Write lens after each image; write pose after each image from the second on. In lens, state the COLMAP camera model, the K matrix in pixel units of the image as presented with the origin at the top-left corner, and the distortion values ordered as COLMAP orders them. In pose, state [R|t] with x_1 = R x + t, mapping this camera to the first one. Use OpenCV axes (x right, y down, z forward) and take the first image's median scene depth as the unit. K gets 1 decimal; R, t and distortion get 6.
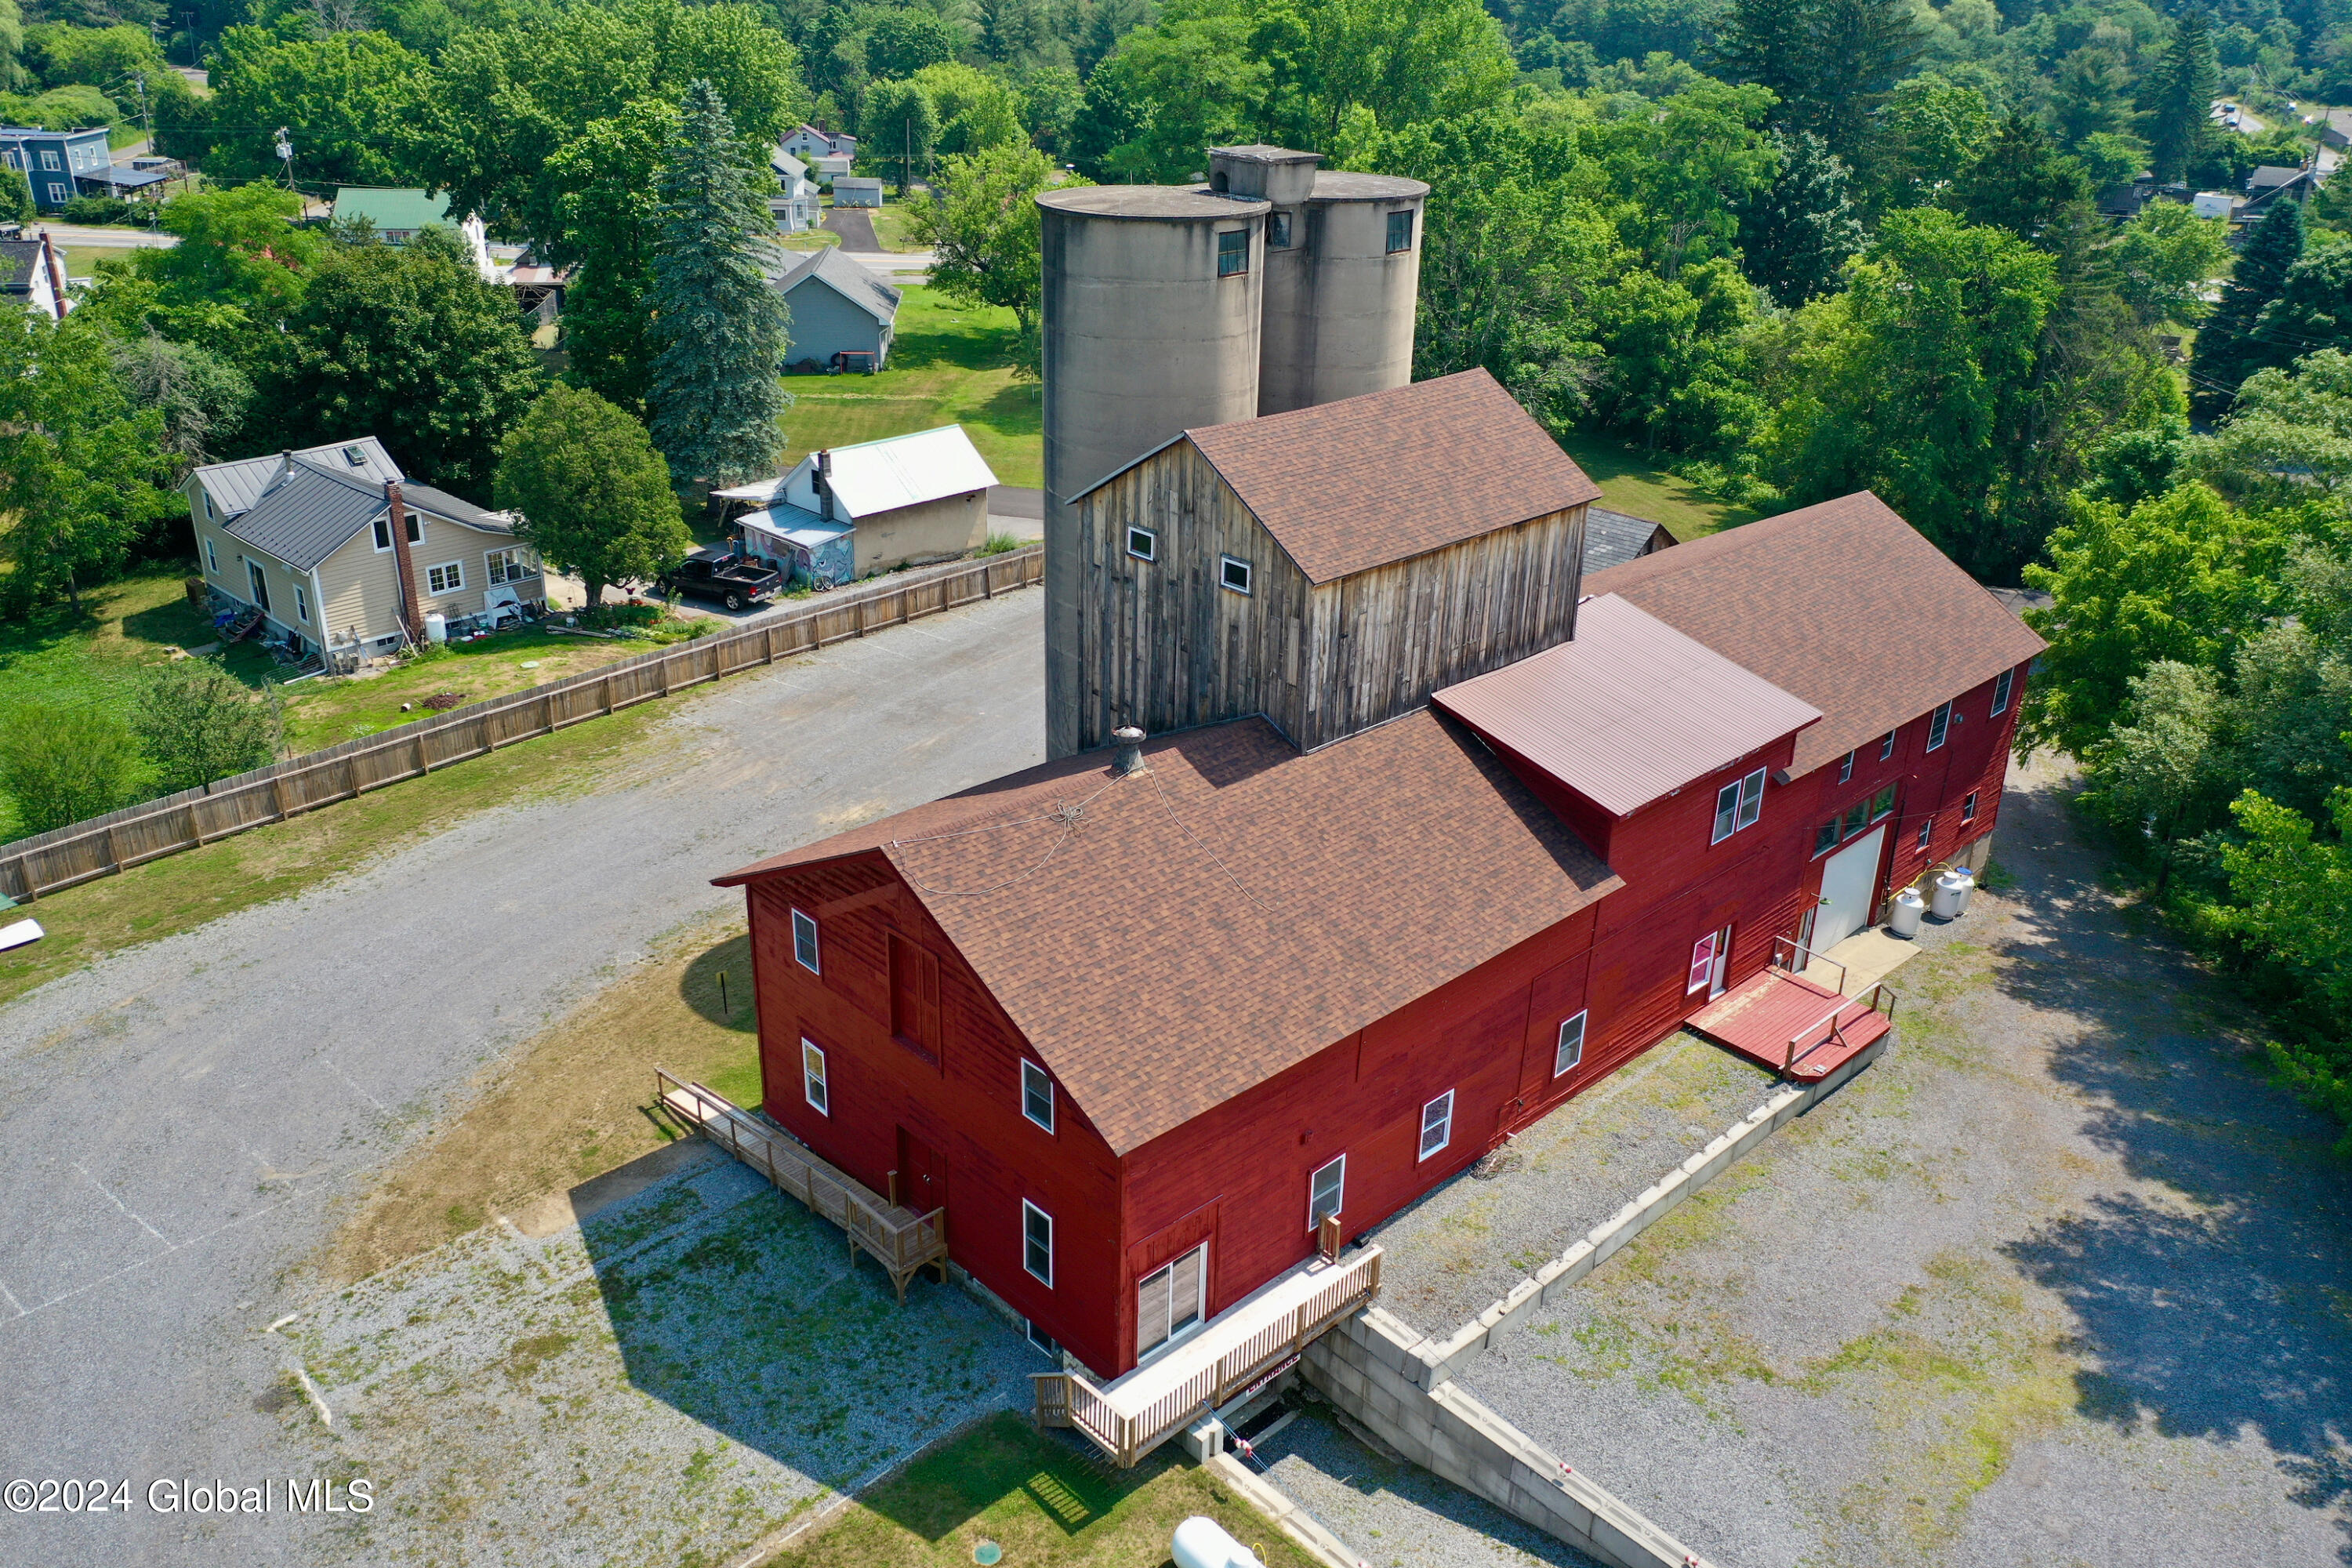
lens RADIAL K [[1854.0, 0, 1180.4], [0, 1854.0, 785.6], [0, 0, 1]] dist [0.015489, 0.006080]
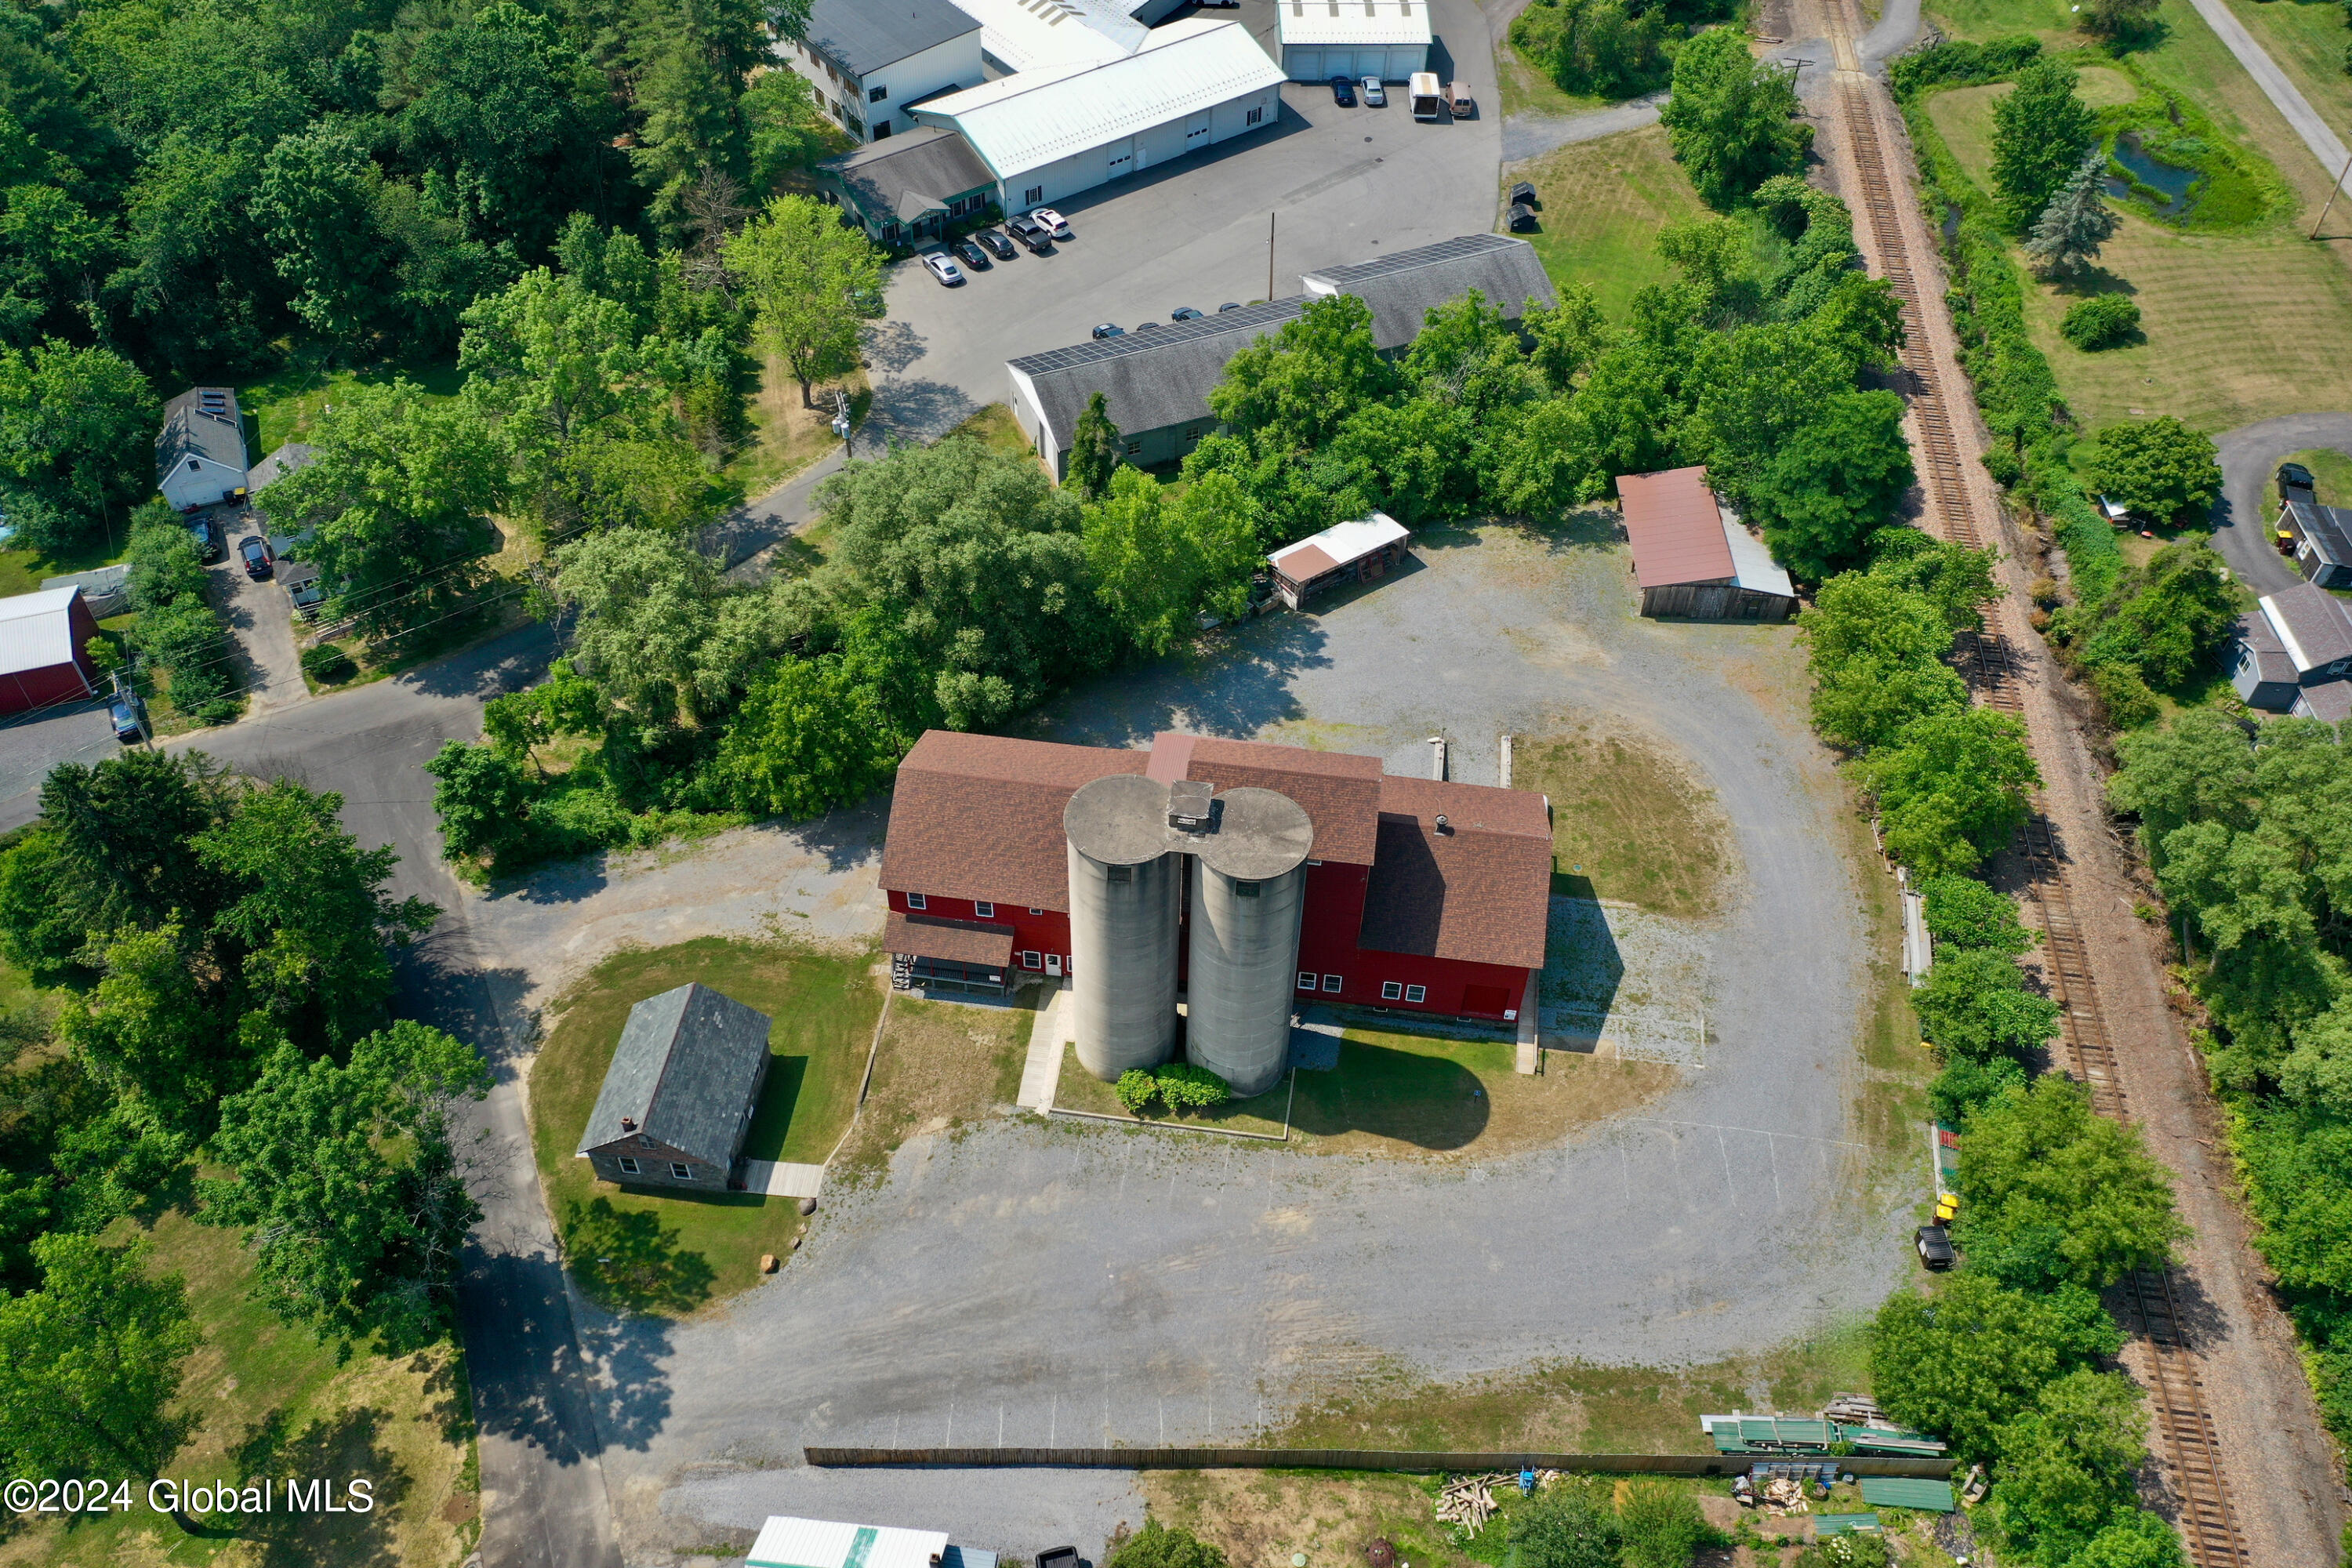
lens RADIAL K [[1854.0, 0, 1181.6], [0, 1854.0, 784.4], [0, 0, 1]] dist [0.015489, 0.006080]
pose [[-0.627585, -0.590039, 0.507929, -1.051044], [0.296876, 0.421744, 0.856736, -2.306141], [-0.719724, 0.688466, -0.089512, 1.367162]]
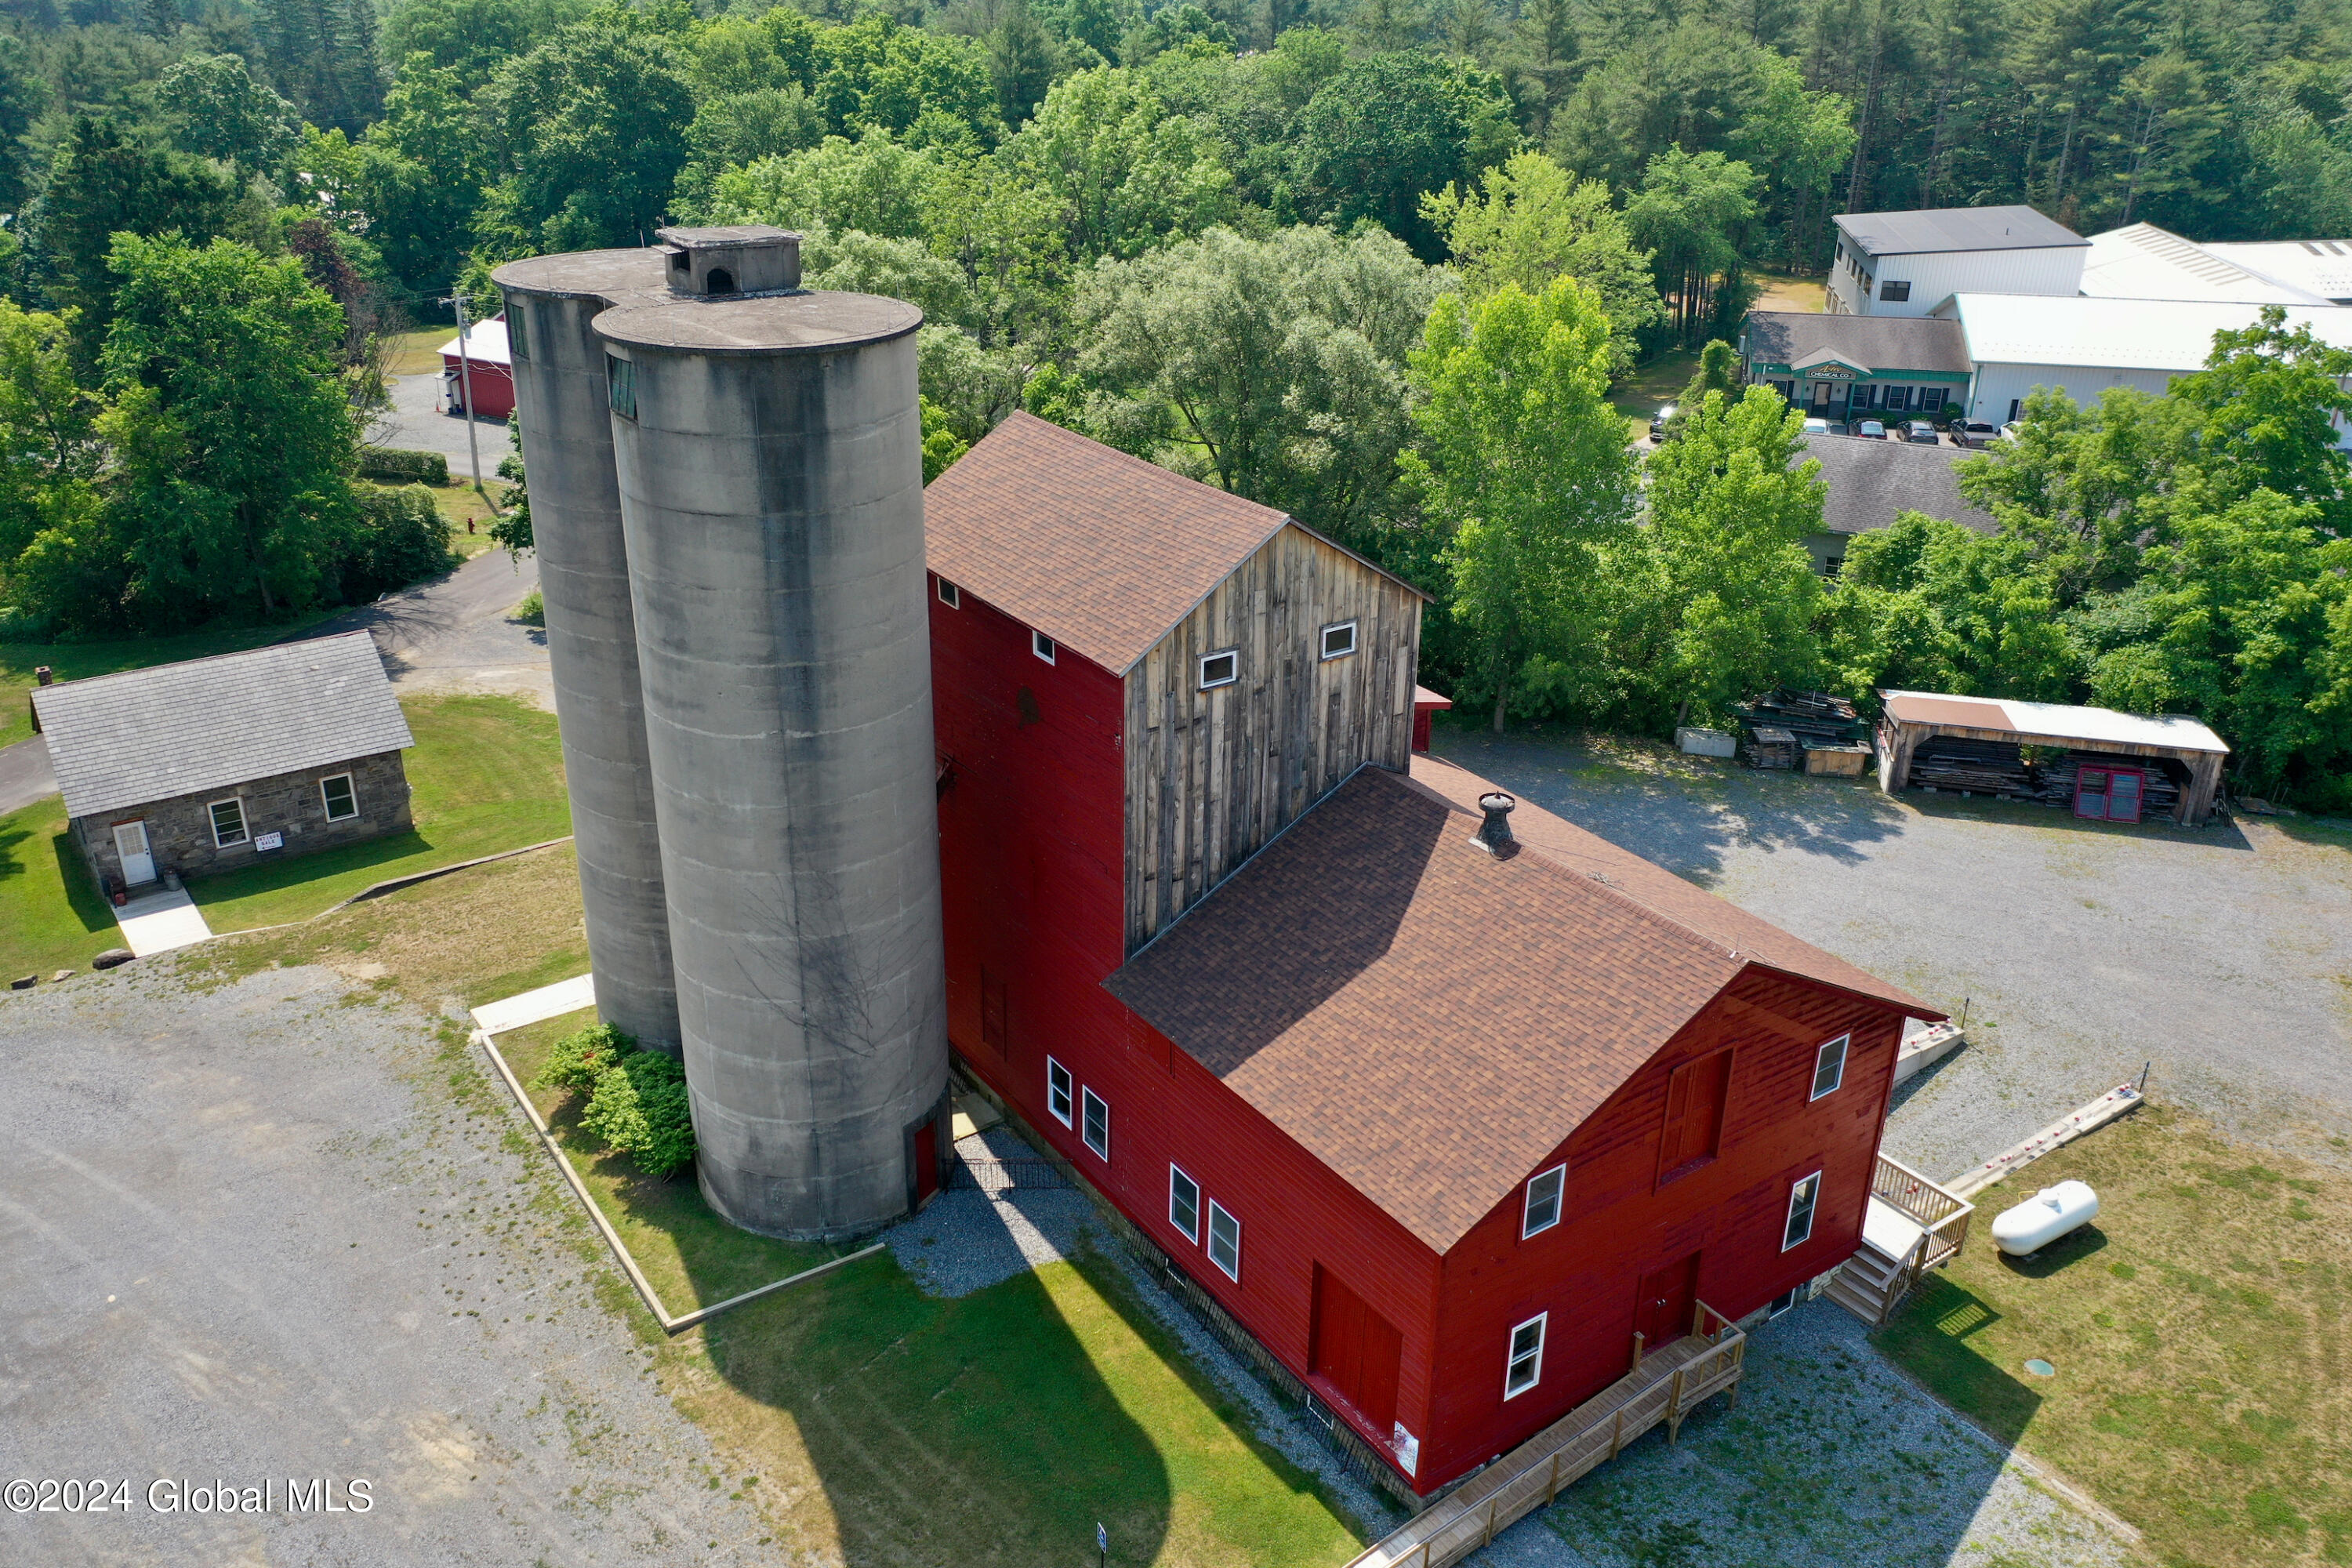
lens RADIAL K [[1854.0, 0, 1175.1], [0, 1854.0, 780.0], [0, 0, 1]] dist [0.015489, 0.006080]
pose [[0.163707, -0.417341, 0.893883, -0.825122], [0.407575, 0.853772, 0.323969, -0.378726], [-0.898378, 0.311289, 0.309867, 0.780545]]
